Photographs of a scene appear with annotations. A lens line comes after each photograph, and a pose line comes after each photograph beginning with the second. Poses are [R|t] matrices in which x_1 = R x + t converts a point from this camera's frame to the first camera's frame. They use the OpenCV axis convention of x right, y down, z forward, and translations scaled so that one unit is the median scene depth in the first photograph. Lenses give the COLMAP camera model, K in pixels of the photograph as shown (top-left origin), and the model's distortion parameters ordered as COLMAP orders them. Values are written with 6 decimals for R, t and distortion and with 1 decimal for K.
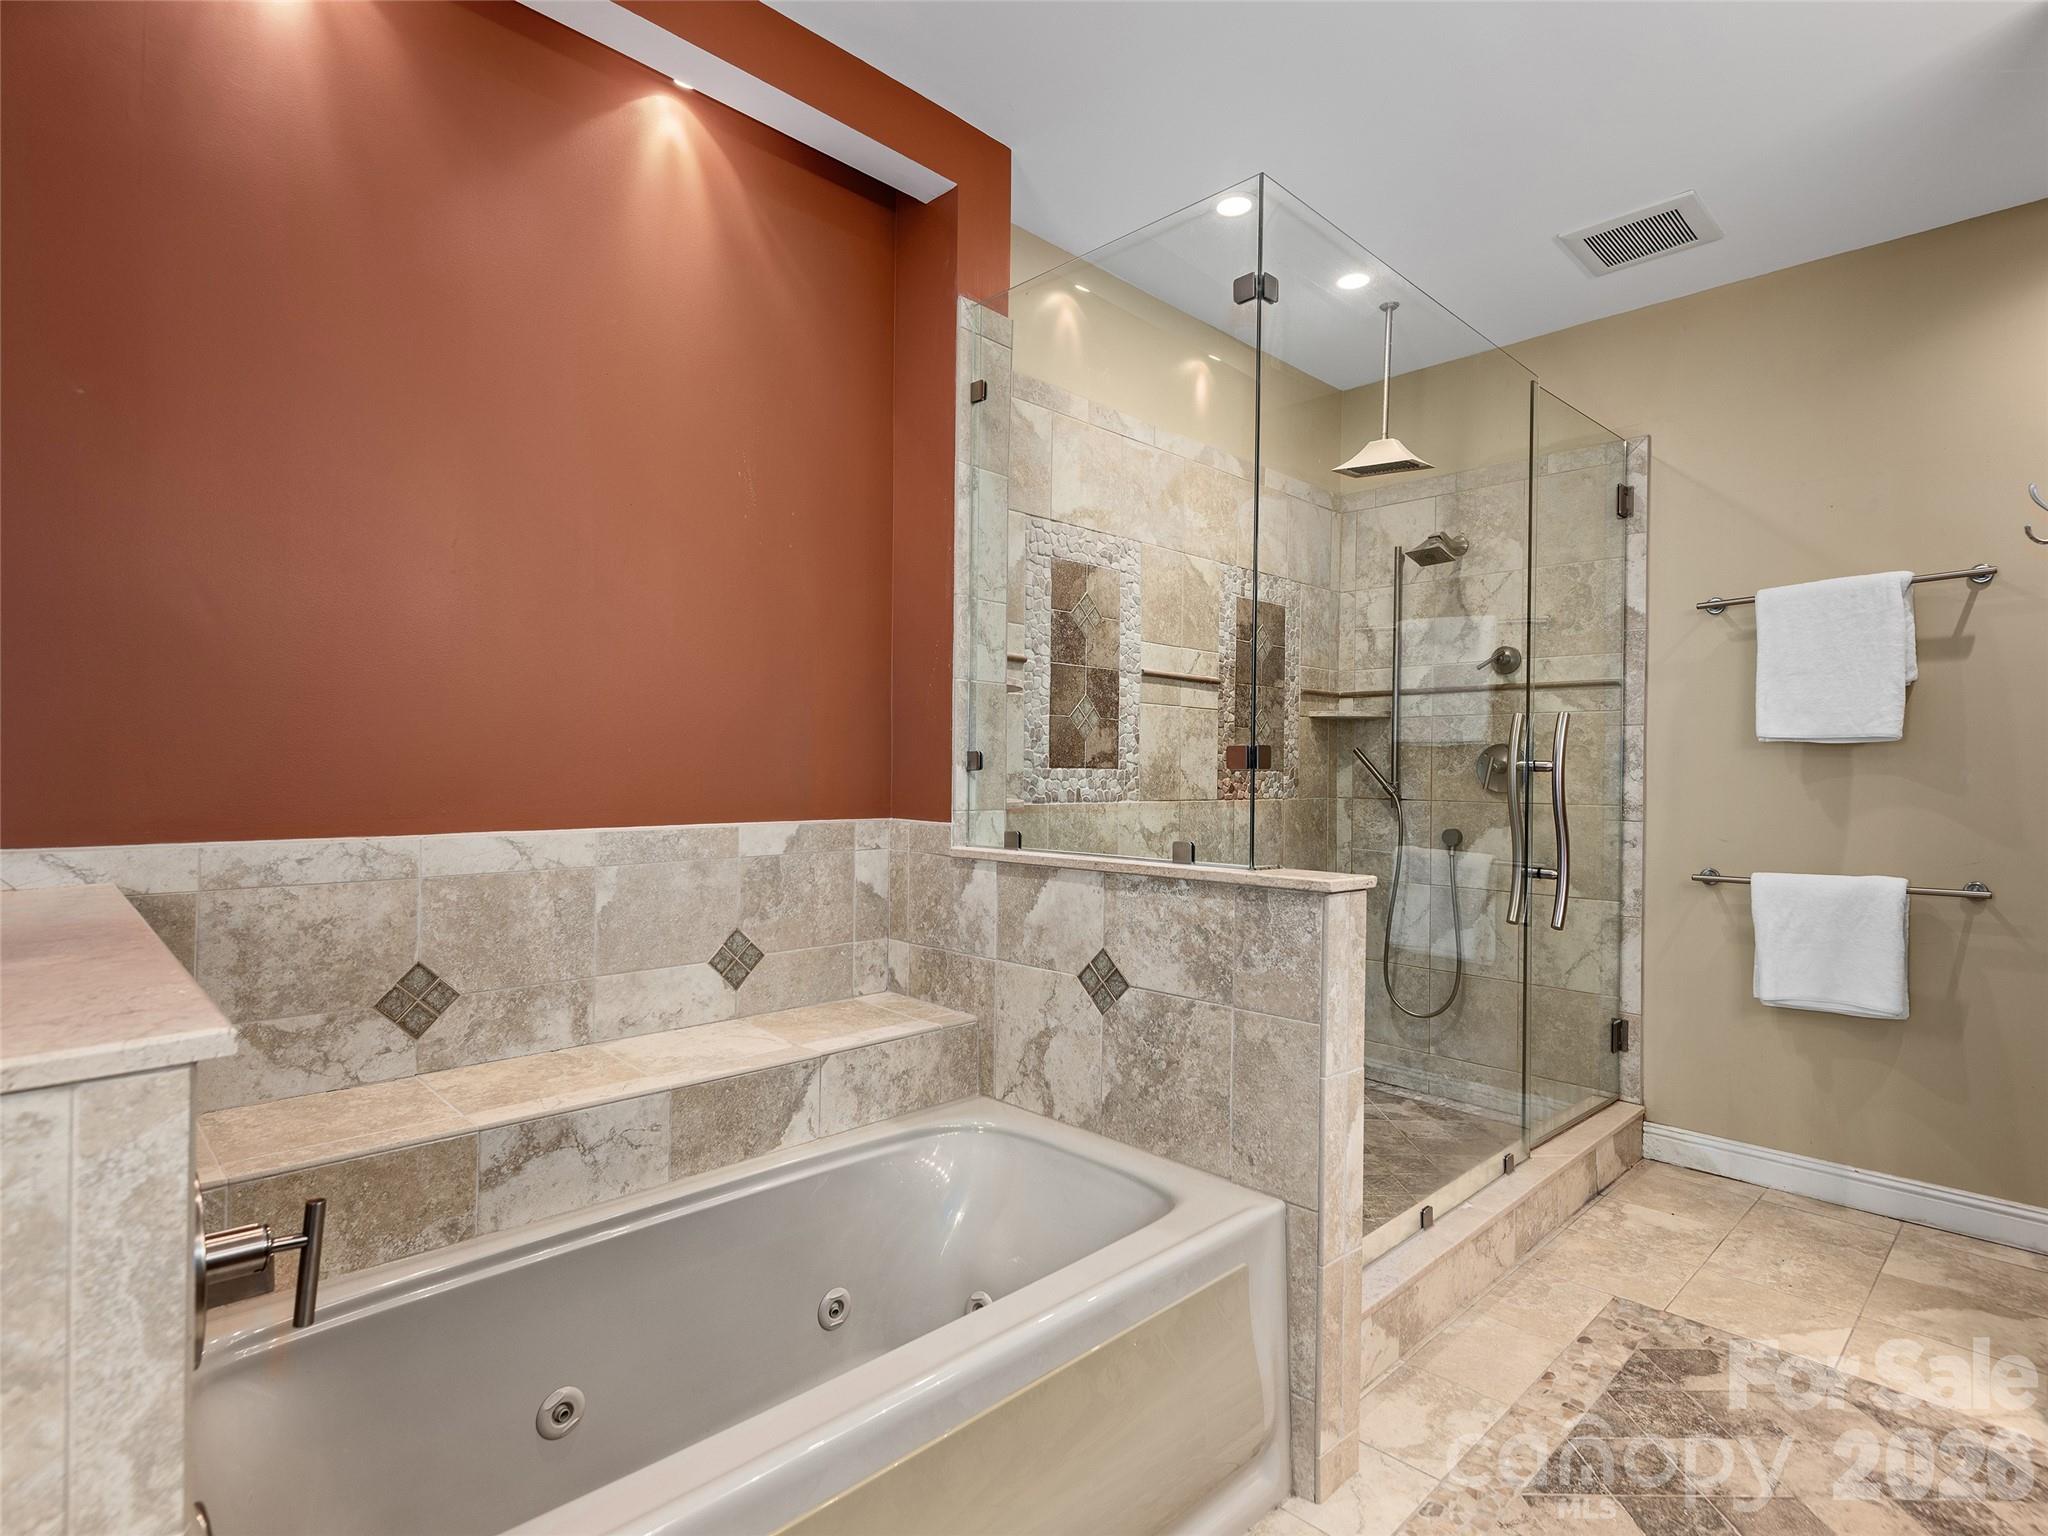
lens RADIAL K [[1030.7, 0, 1024.0], [0, 1030.7, 768.0], [0, 0, 1]] dist [0.015550, -0.000780]
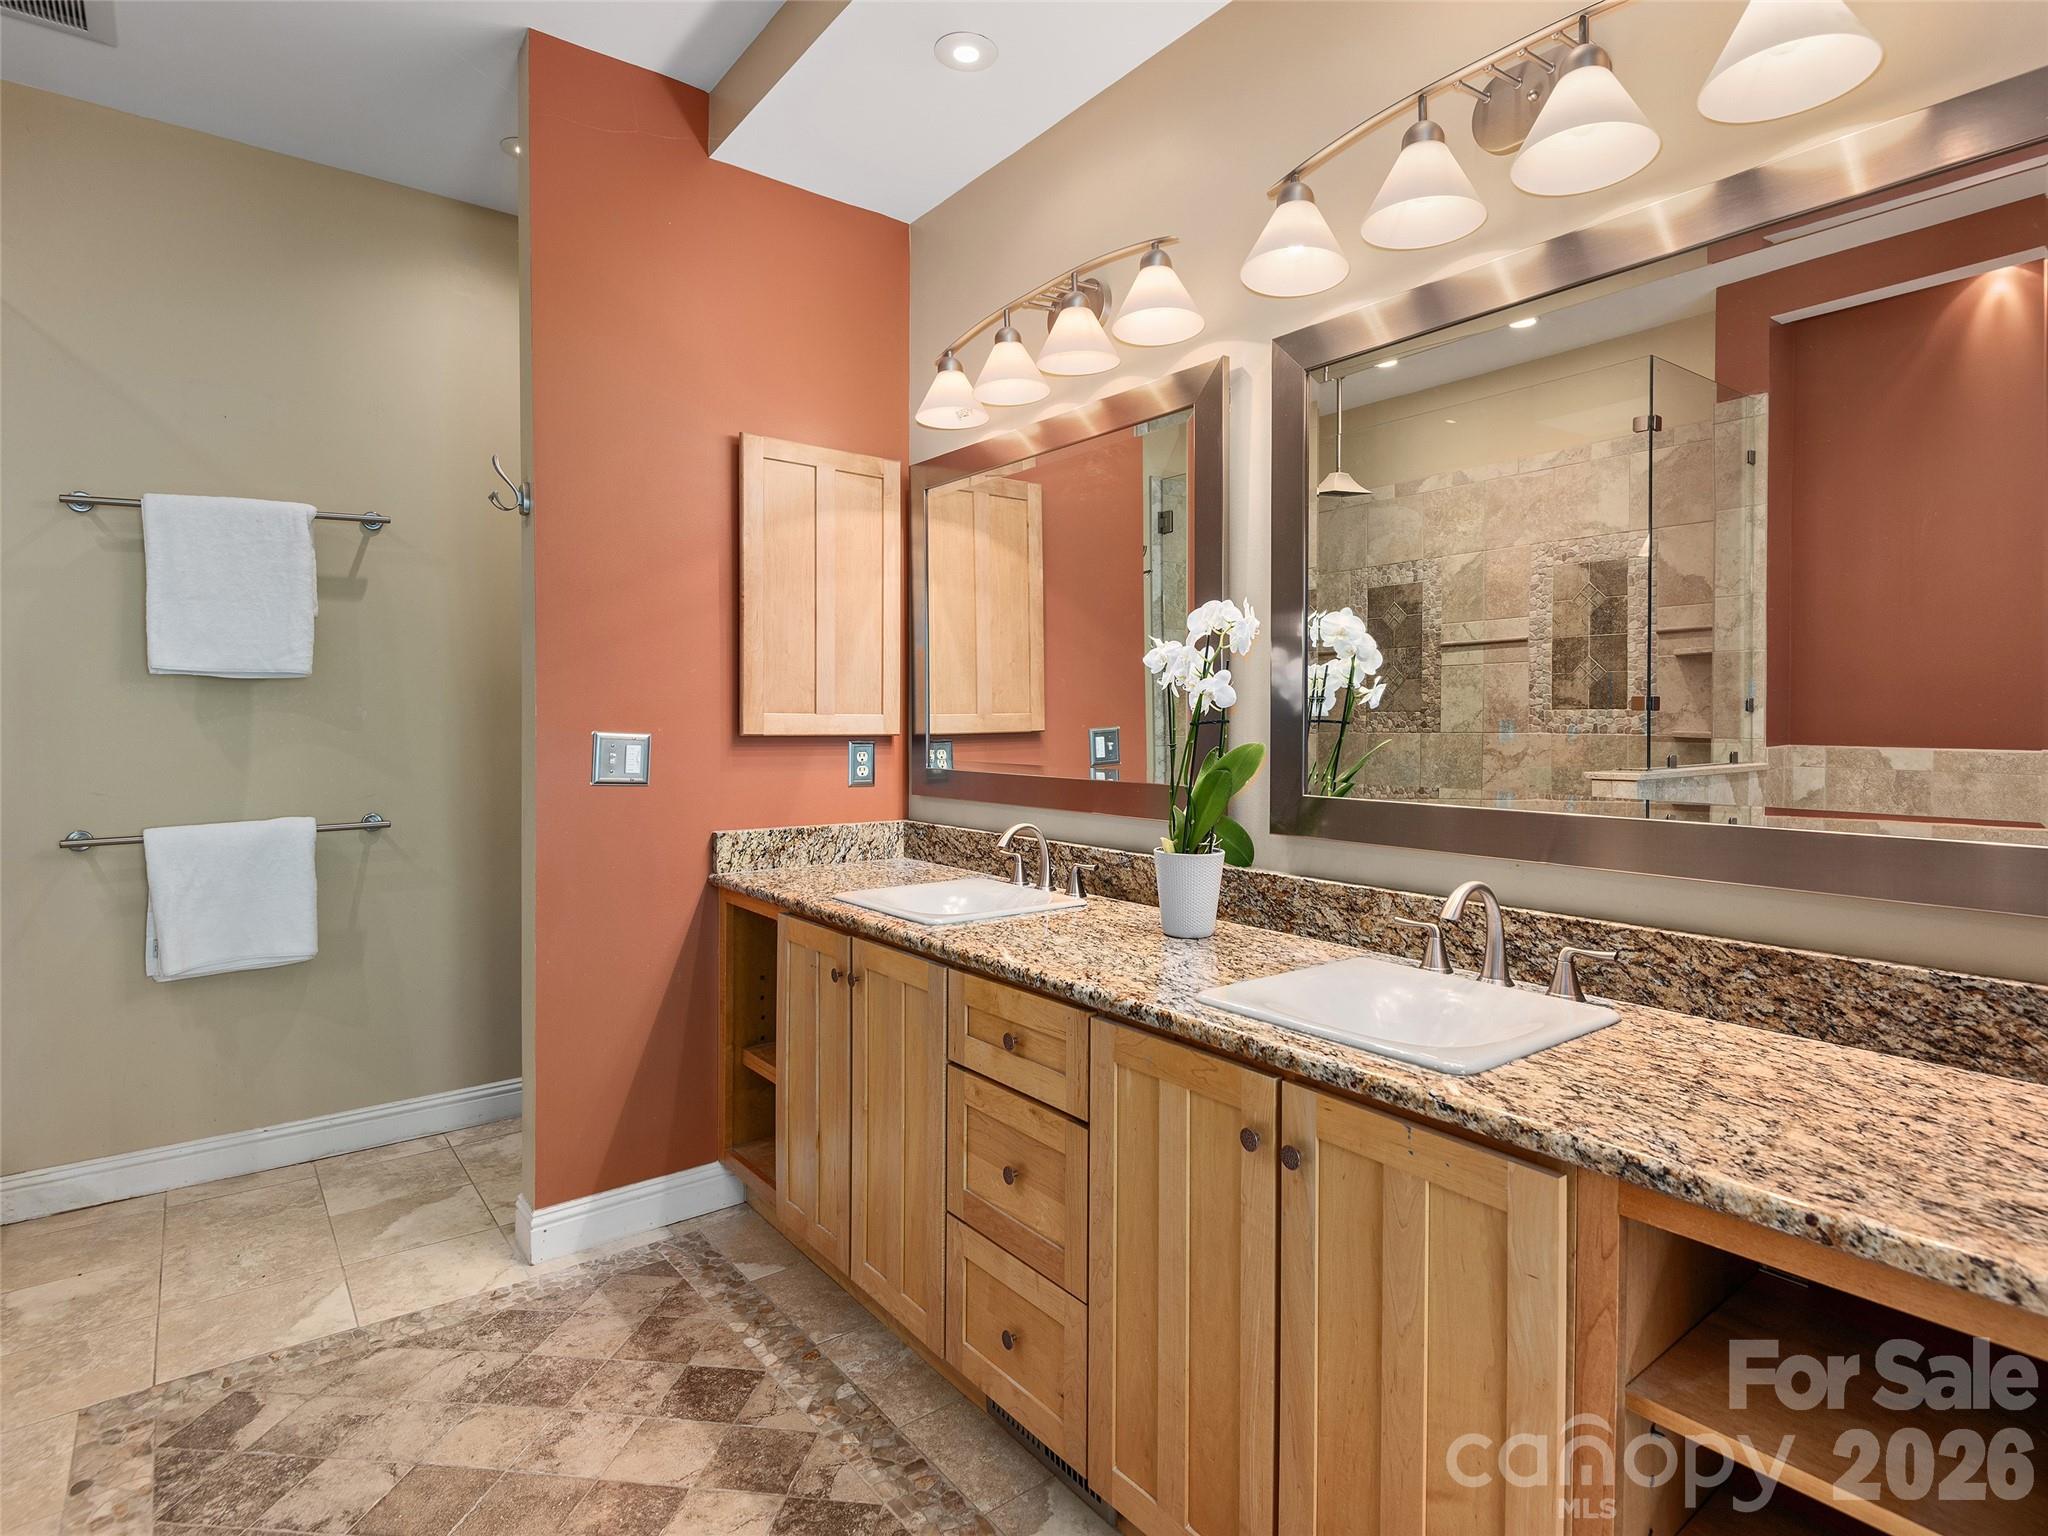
lens RADIAL K [[1107.3, 0, 1031.4], [0, 1107.3, 735.8], [0, 0, 1]] dist [0.001948, -0.000545]
pose [[0.108924, -0.025433, 0.993725, -0.124547], [-0.001406, 0.999668, 0.025739, 0.000906], [-0.994049, -0.004201, 0.108852, 0.210782]]
